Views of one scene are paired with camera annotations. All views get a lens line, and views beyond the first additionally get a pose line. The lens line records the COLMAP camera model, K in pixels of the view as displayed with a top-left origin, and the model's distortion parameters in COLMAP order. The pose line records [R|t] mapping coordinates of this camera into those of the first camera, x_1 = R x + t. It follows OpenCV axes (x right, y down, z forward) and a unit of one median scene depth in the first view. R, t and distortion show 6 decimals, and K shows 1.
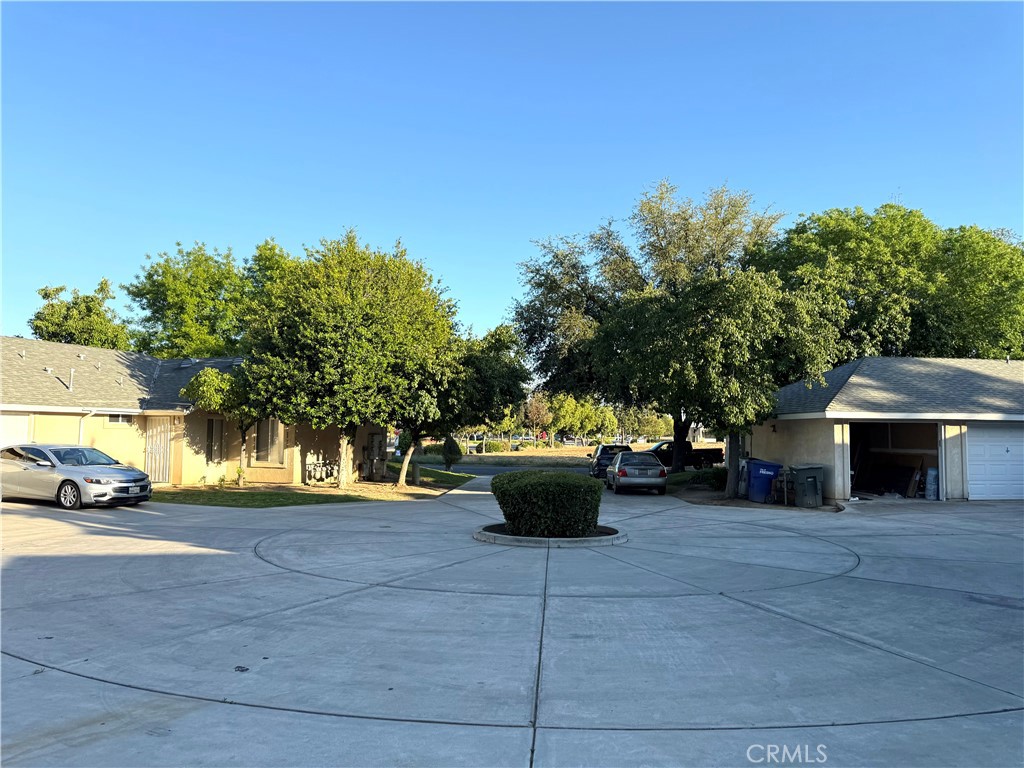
lens RADIAL K [[713.6, 0, 512.0], [0, 713.6, 384.0], [0, 0, 1]] dist [0.053183, 0.000561]
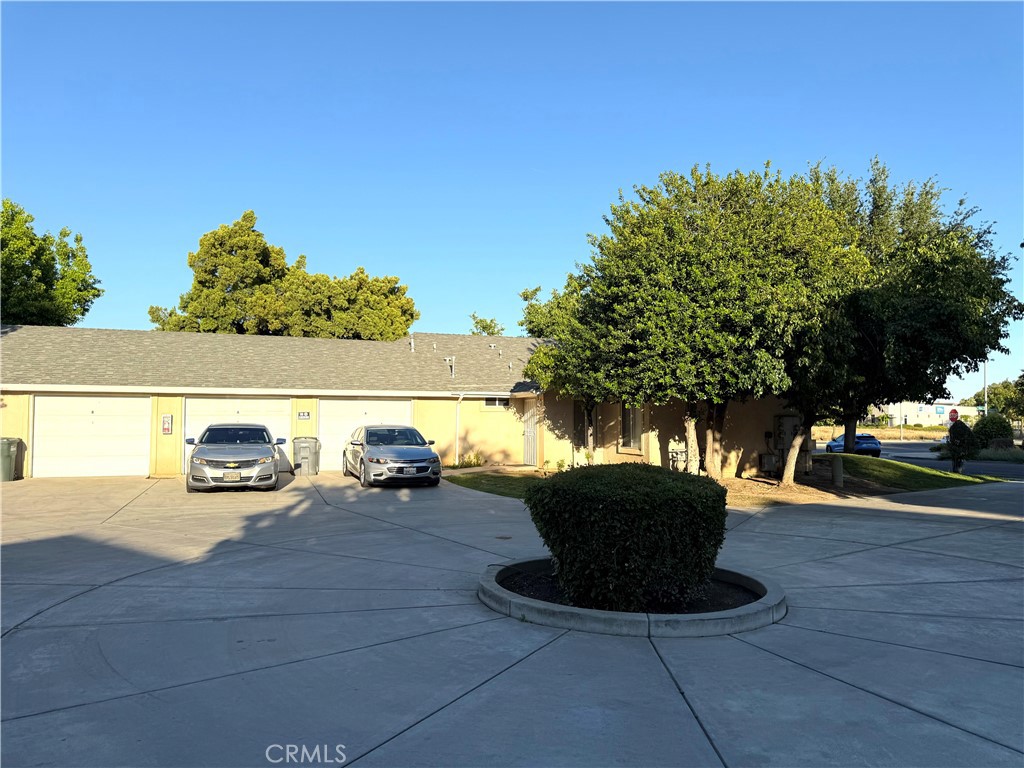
lens RADIAL K [[713.6, 0, 512.0], [0, 713.6, 384.0], [0, 0, 1]] dist [0.053183, 0.000561]
pose [[0.680212, -0.048383, -0.731417, 0.219538], [0.056685, 0.998303, -0.013321, 0.038061], [0.730820, -0.032399, 0.681801, 0.342723]]
